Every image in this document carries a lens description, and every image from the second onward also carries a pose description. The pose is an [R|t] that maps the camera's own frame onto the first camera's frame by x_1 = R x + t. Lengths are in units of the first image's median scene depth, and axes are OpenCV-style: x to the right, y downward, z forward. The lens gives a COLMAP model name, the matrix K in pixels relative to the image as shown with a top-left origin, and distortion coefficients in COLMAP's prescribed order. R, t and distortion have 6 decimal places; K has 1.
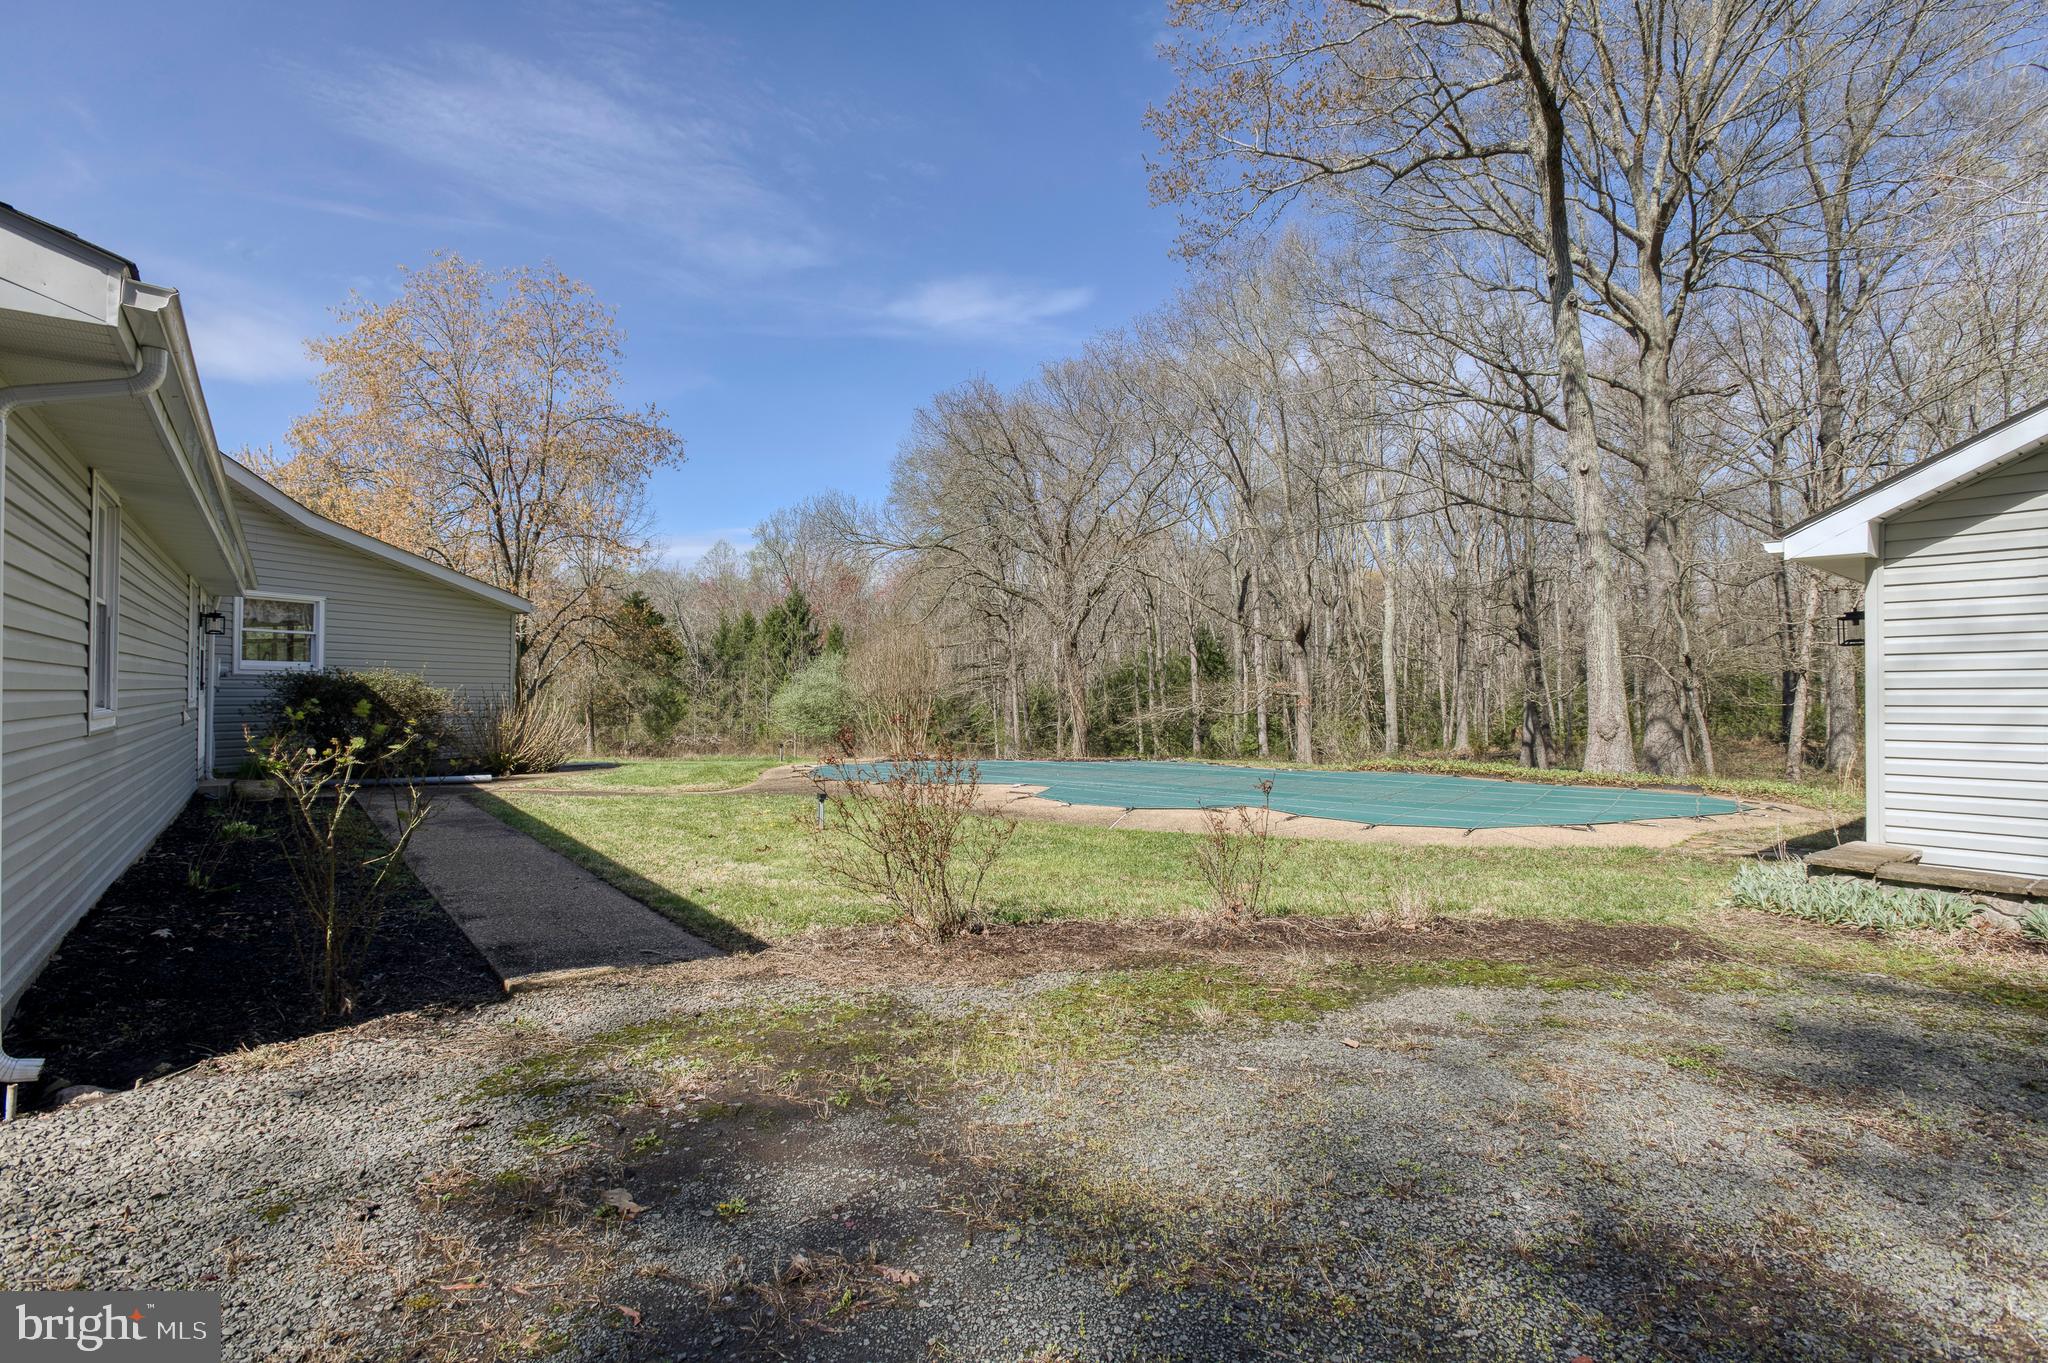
lens RADIAL K [[986.5, 0, 1018.3], [0, 986.5, 680.3], [0, 0, 1]] dist [-0.059876, 0.028338]
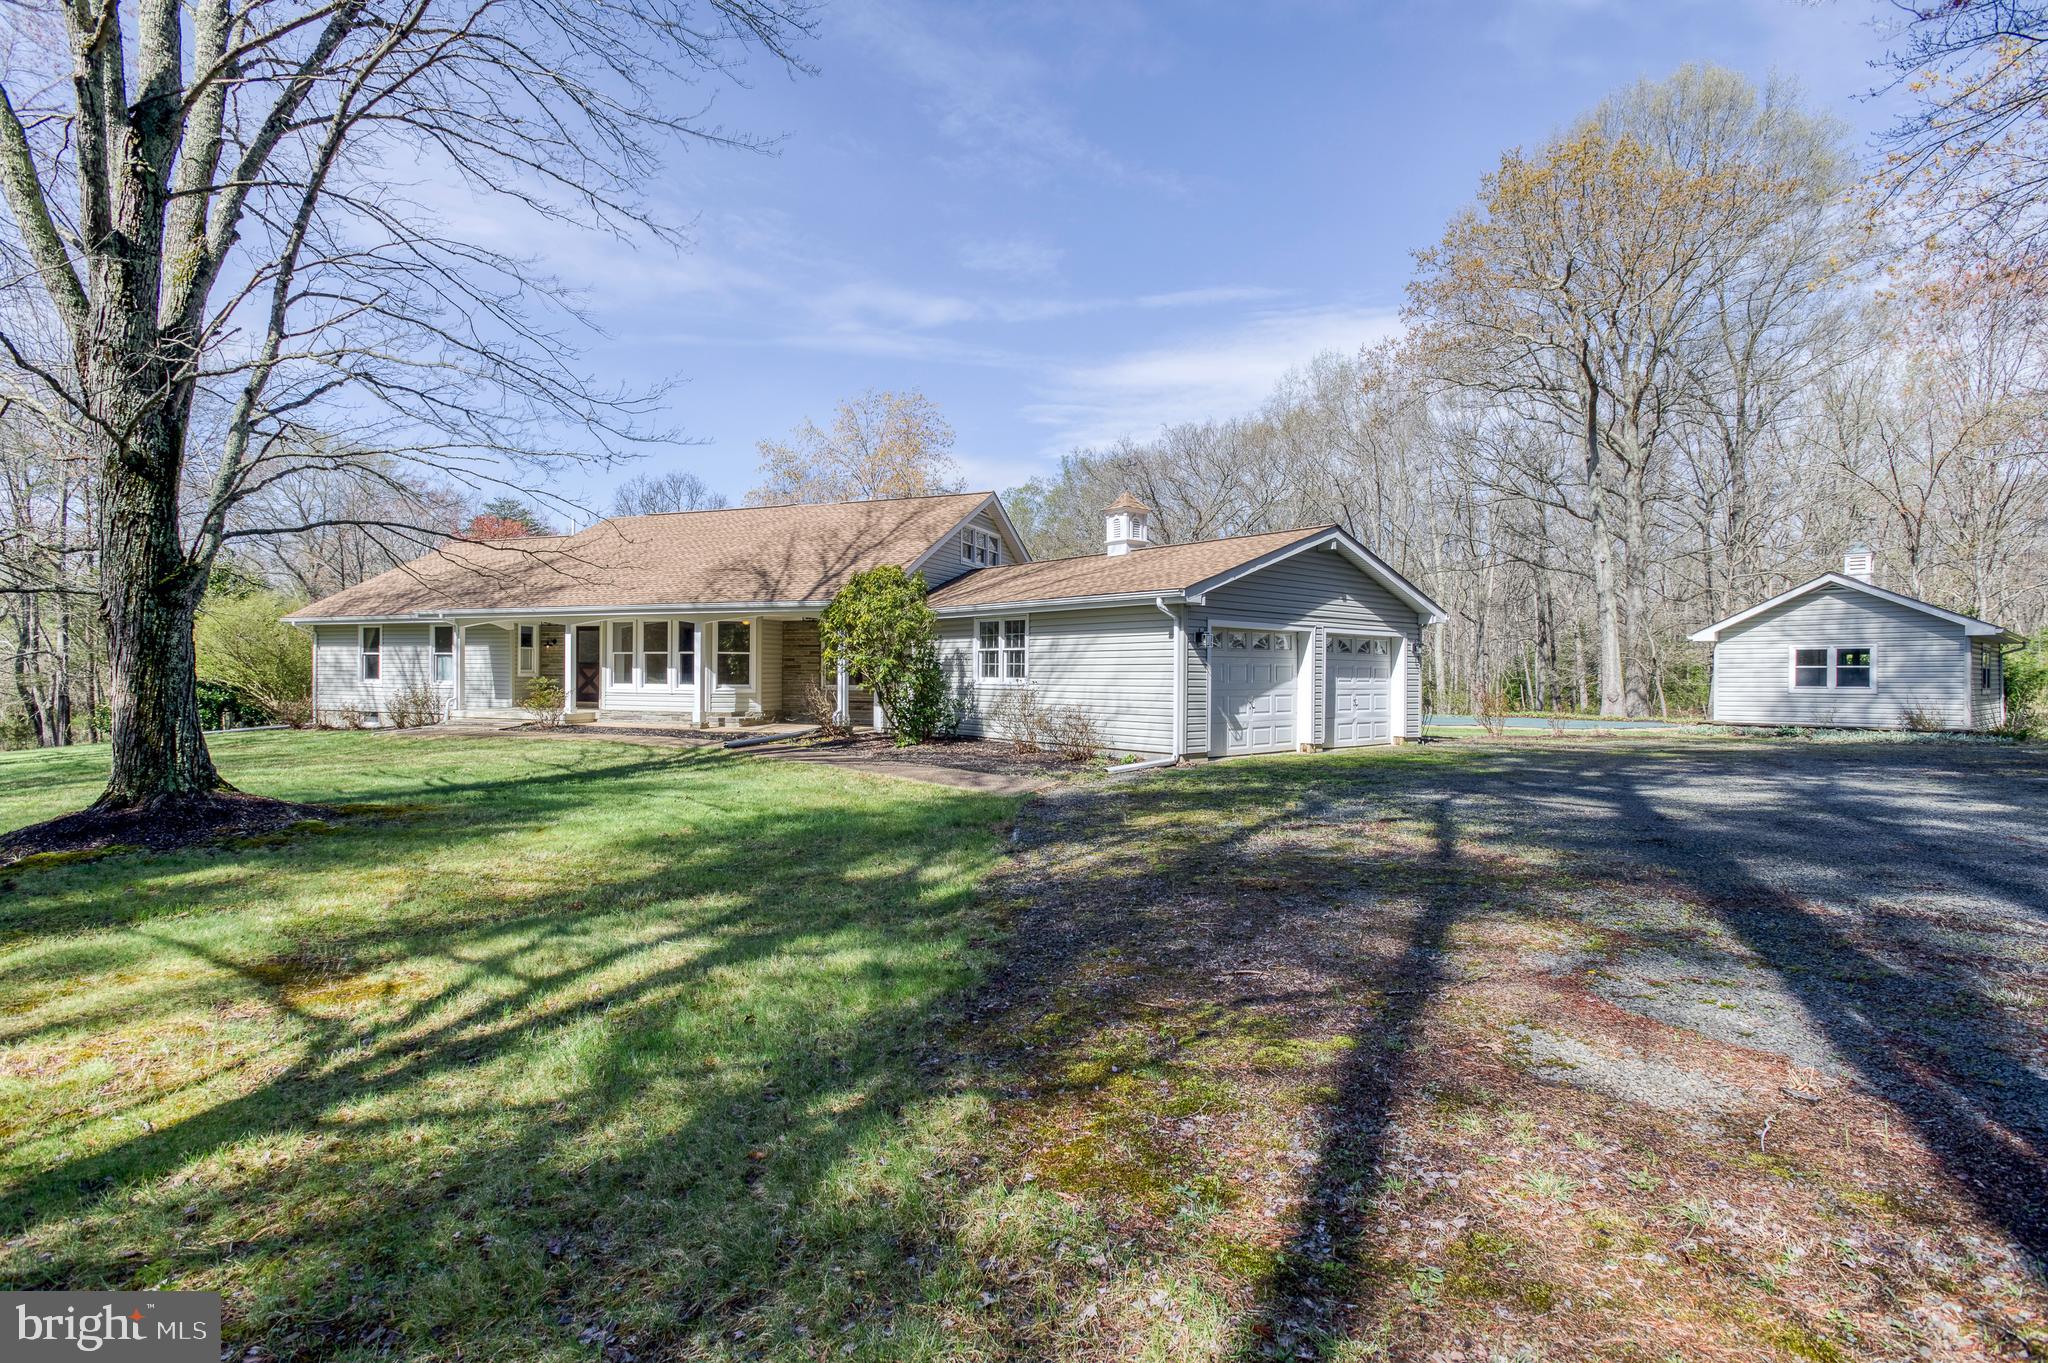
lens RADIAL K [[986.5, 0, 1018.3], [0, 986.5, 680.3], [0, 0, 1]] dist [-0.059876, 0.028338]
pose [[0.999071, 0.007464, 0.042453, -0.448117], [-0.008059, 0.999871, 0.013869, -0.002465], [-0.042344, -0.014198, 0.999002, -0.597201]]
